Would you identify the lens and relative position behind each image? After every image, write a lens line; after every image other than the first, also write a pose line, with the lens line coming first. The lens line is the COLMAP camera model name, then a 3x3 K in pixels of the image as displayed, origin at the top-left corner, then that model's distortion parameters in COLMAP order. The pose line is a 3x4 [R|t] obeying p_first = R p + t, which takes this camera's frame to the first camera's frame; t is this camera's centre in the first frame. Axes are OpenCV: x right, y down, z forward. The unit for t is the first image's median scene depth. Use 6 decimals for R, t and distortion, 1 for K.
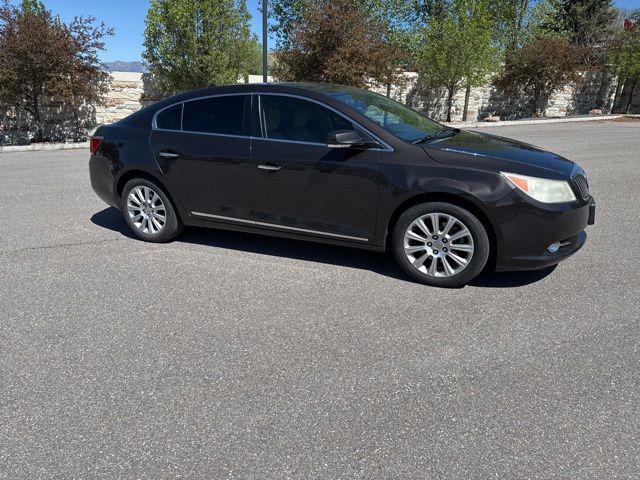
lens RADIAL K [[453.1, 0, 317.7], [0, 453.1, 238.3], [0, 0, 1]] dist [0.021083, -0.020945]
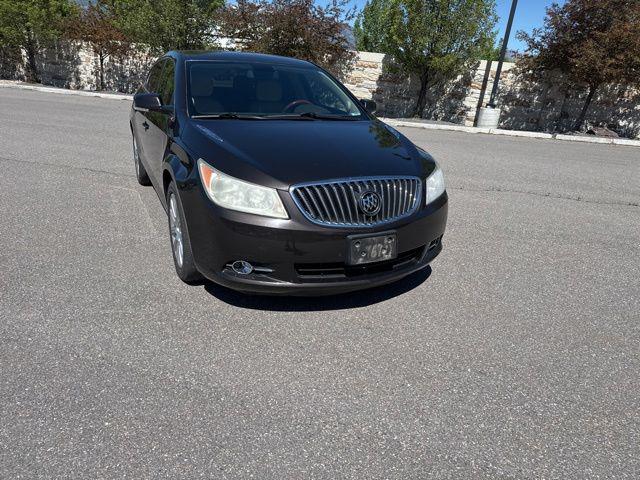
lens RADIAL K [[453.1, 0, 319.6], [0, 453.1, 245.0], [0, 0, 1]] dist [0.021083, -0.020945]
pose [[0.775158, 0.278939, -0.566854, 0.216227], [-0.258466, 0.958745, 0.118336, -0.029493], [0.576477, 0.054783, 0.815275, 0.090154]]
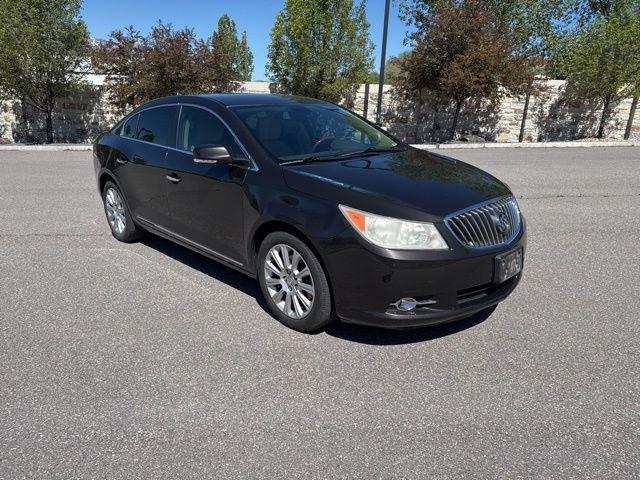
lens RADIAL K [[453.1, 0, 319.9], [0, 453.1, 245.2], [0, 0, 1]] dist [0.021083, -0.020945]
pose [[0.935312, 0.114587, -0.334756, 0.129882], [-0.115577, 0.993152, 0.017034, -0.016166], [0.334416, 0.022758, 0.942151, 0.041026]]
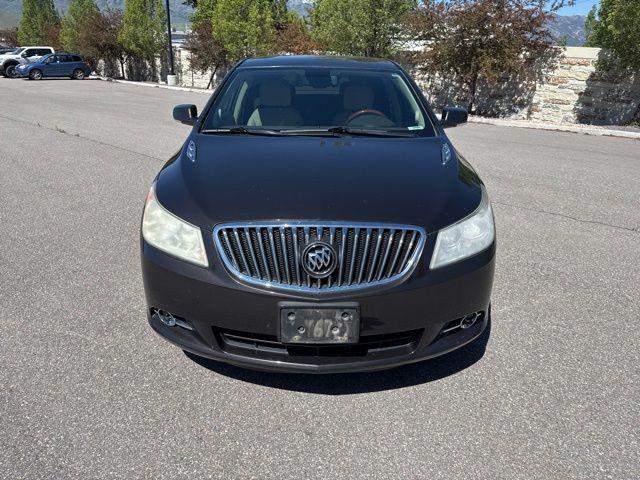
lens RADIAL K [[453.1, 0, 314.0], [0, 453.1, 239.2], [0, 0, 1]] dist [0.021083, -0.020945]
pose [[0.429785, 0.342714, -0.835363, 0.226975], [-0.304554, 0.925975, 0.223199, -0.058852], [0.850019, 0.158485, 0.502345, 0.171241]]
